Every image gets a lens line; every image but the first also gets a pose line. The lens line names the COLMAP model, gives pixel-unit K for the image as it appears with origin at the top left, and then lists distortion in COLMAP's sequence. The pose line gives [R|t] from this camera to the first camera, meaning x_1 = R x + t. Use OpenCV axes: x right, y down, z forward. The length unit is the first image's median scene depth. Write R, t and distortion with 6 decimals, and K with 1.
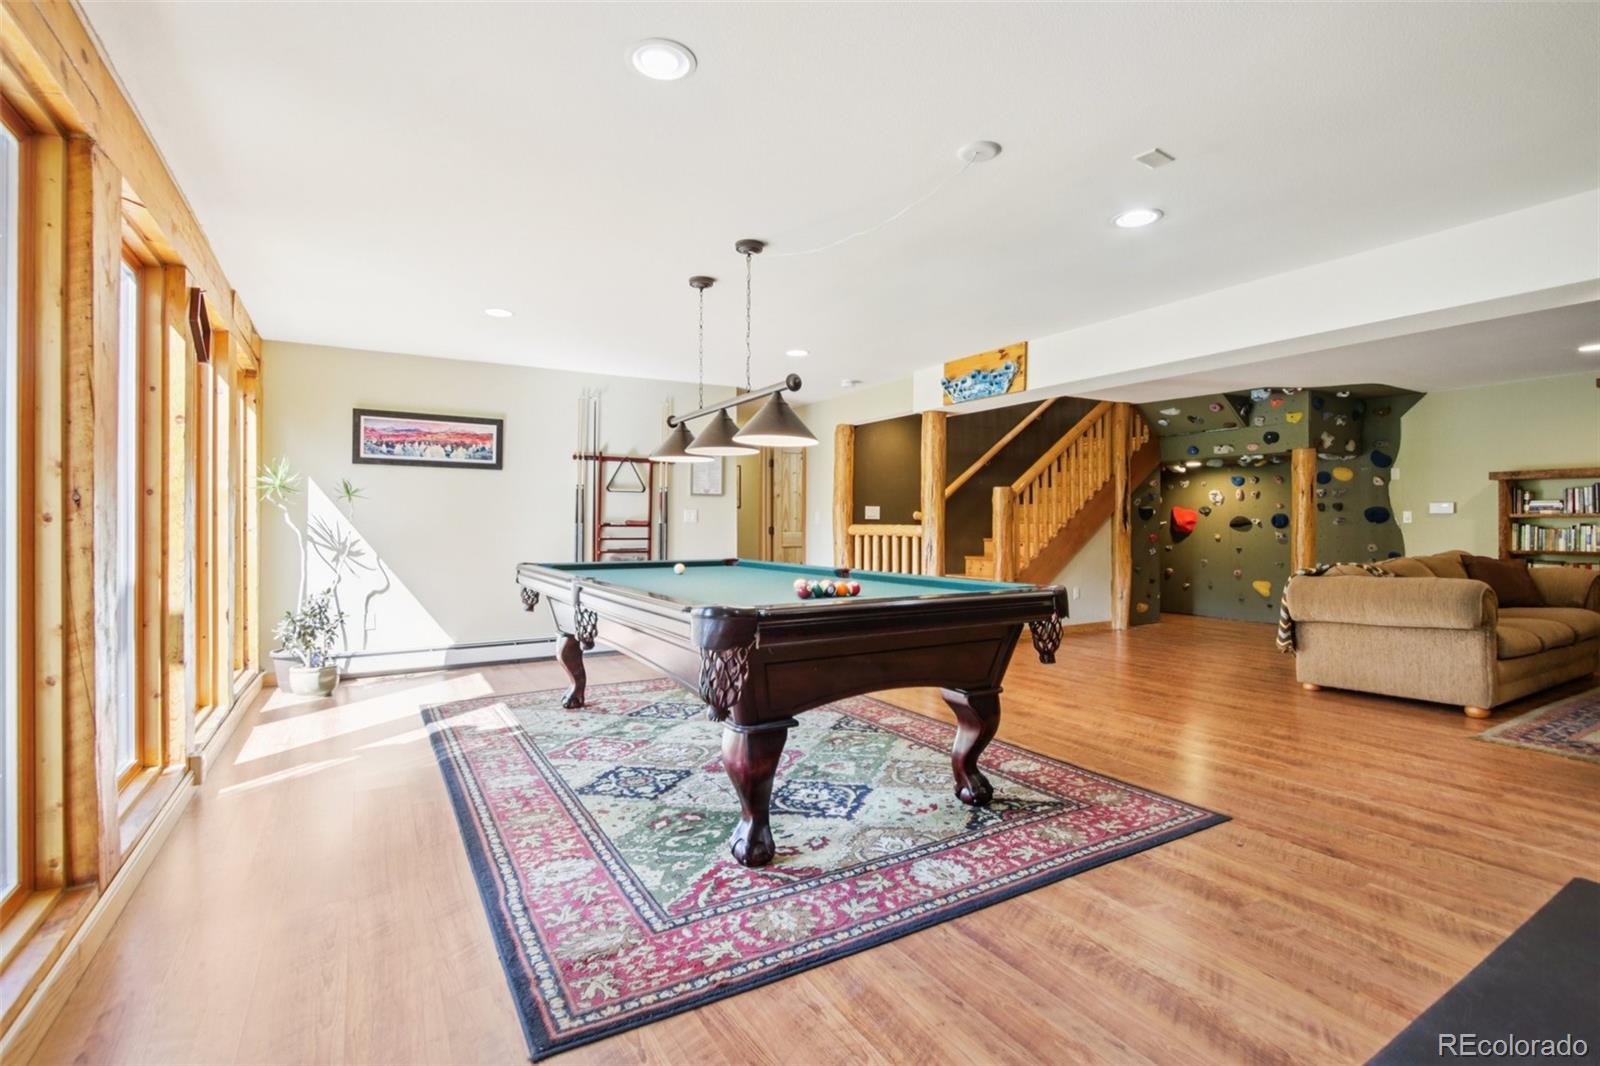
lens RADIAL K [[737.9, 0, 790.9], [0, 737.9, 525.0], [0, 0, 1]] dist [-0.017207, 0.001910]
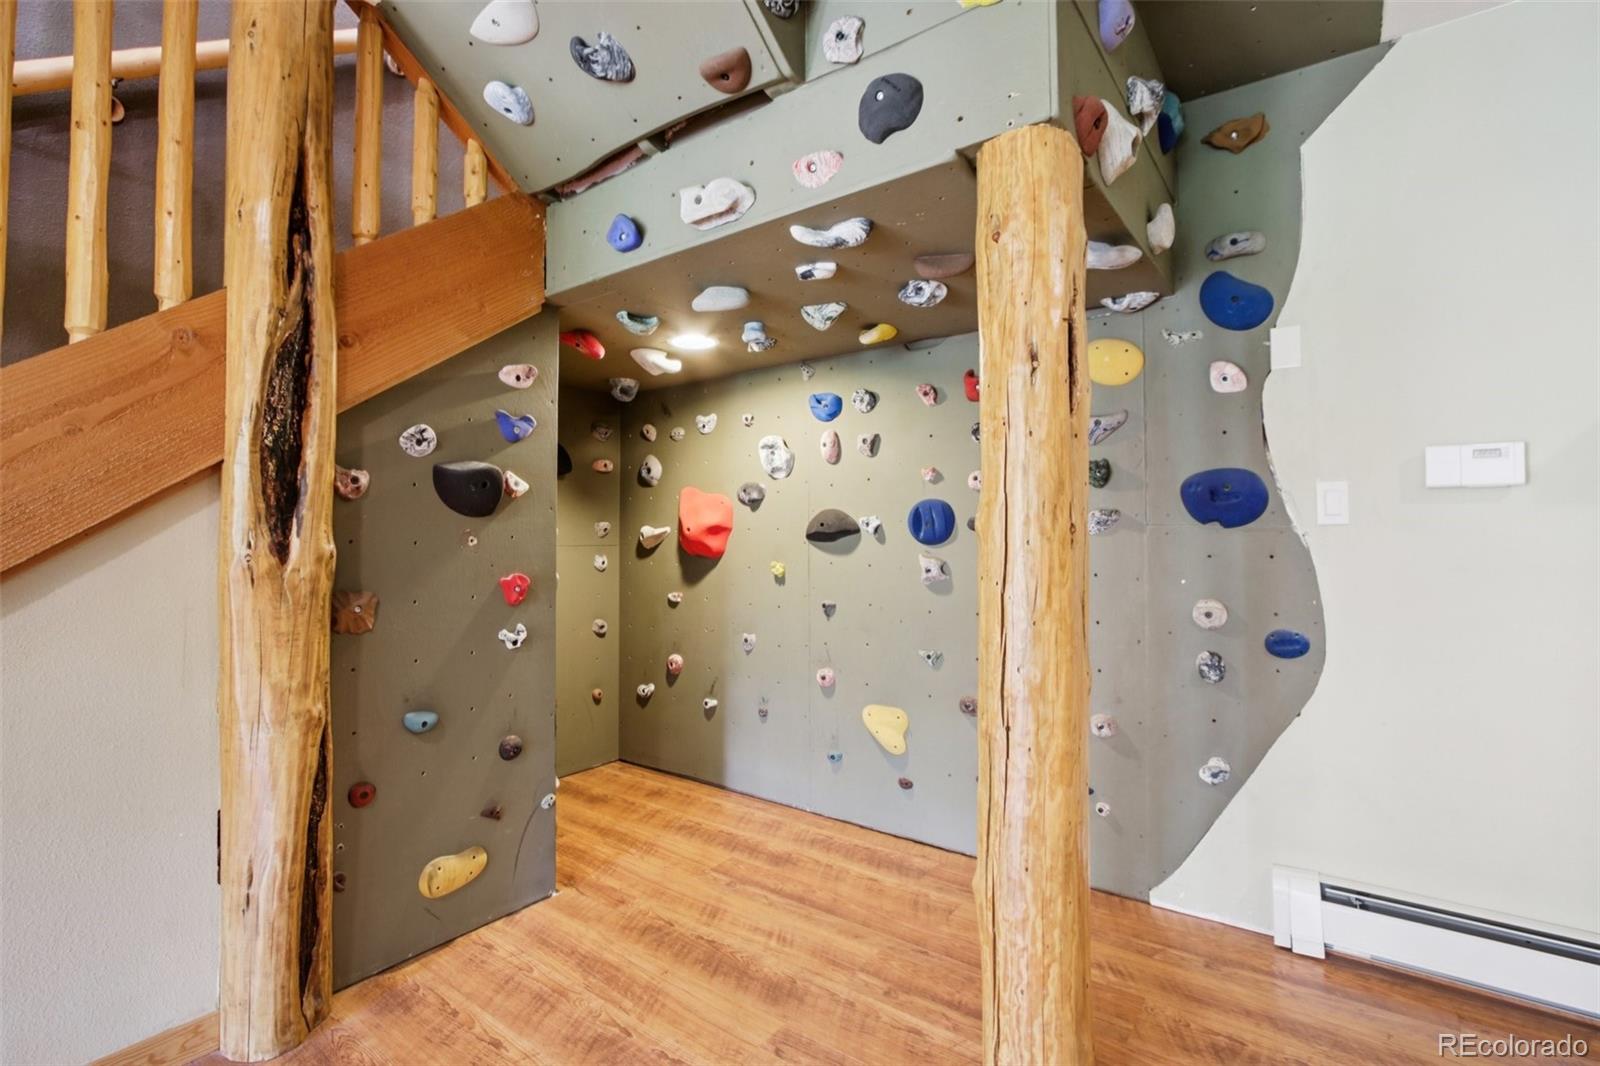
lens RADIAL K [[737.9, 0, 801.2], [0, 737.9, 525.7], [0, 0, 1]] dist [-0.017207, 0.001910]
pose [[0.916101, 0.004418, 0.400923, 0.473332], [0.002566, 0.999854, -0.016882, 0.001414], [-0.400939, 0.016494, 0.915956, 0.708085]]
